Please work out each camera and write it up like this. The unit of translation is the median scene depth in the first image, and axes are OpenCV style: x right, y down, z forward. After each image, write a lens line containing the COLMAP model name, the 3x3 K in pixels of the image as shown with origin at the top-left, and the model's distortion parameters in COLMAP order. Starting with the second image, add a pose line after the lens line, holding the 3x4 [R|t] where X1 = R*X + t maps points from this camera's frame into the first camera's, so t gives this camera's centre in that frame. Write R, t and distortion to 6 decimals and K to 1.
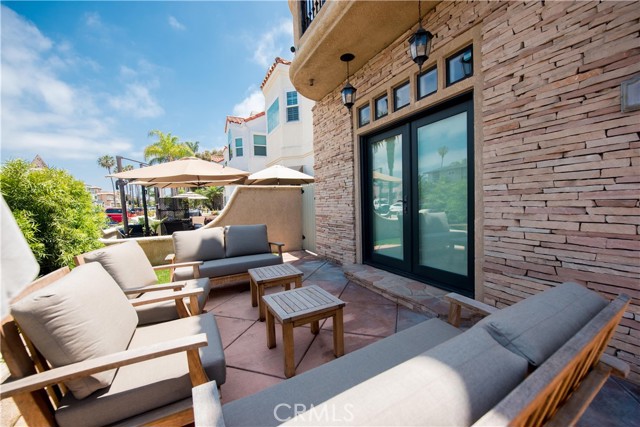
lens RADIAL K [[261.3, 0, 320.0], [0, 261.3, 213.5], [0, 0, 1]] dist [-0.002044, -0.000418]
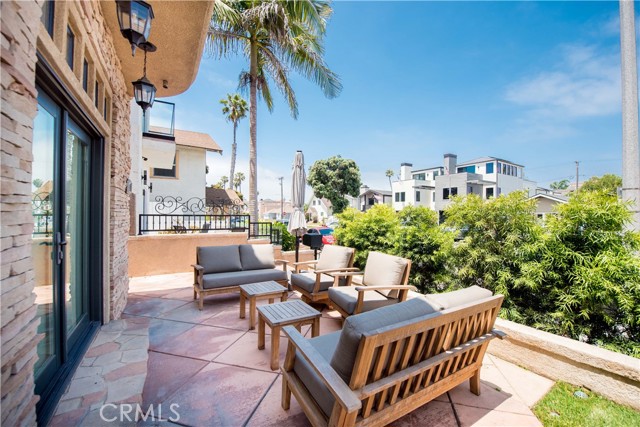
lens RADIAL K [[261.3, 0, 320.0], [0, 261.3, 213.5], [0, 0, 1]] dist [-0.002044, -0.000418]
pose [[-0.997107, 0.030254, -0.069730, -0.072992], [0.027043, 0.998551, 0.046533, -0.044817], [0.071036, 0.044512, -0.996480, 0.590136]]
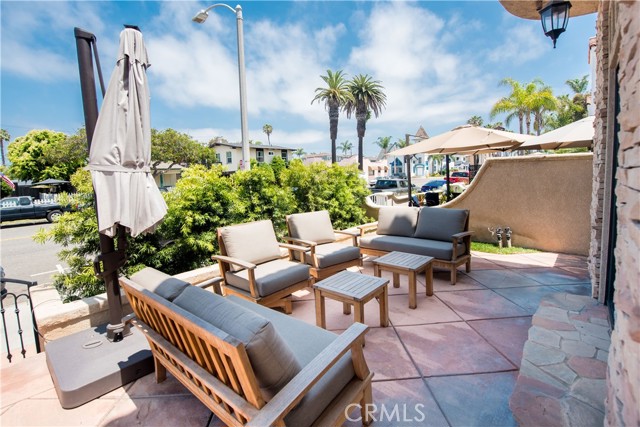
lens RADIAL K [[296.8, 0, 306.7], [0, 296.8, 180.0], [0, 0, 1]] dist [-0.000781, -0.000007]
pose [[0.339584, 0.043184, -0.939584, 0.239167], [-0.024274, 0.999015, 0.037143, -0.036798], [0.940262, 0.010194, 0.340298, 0.082138]]
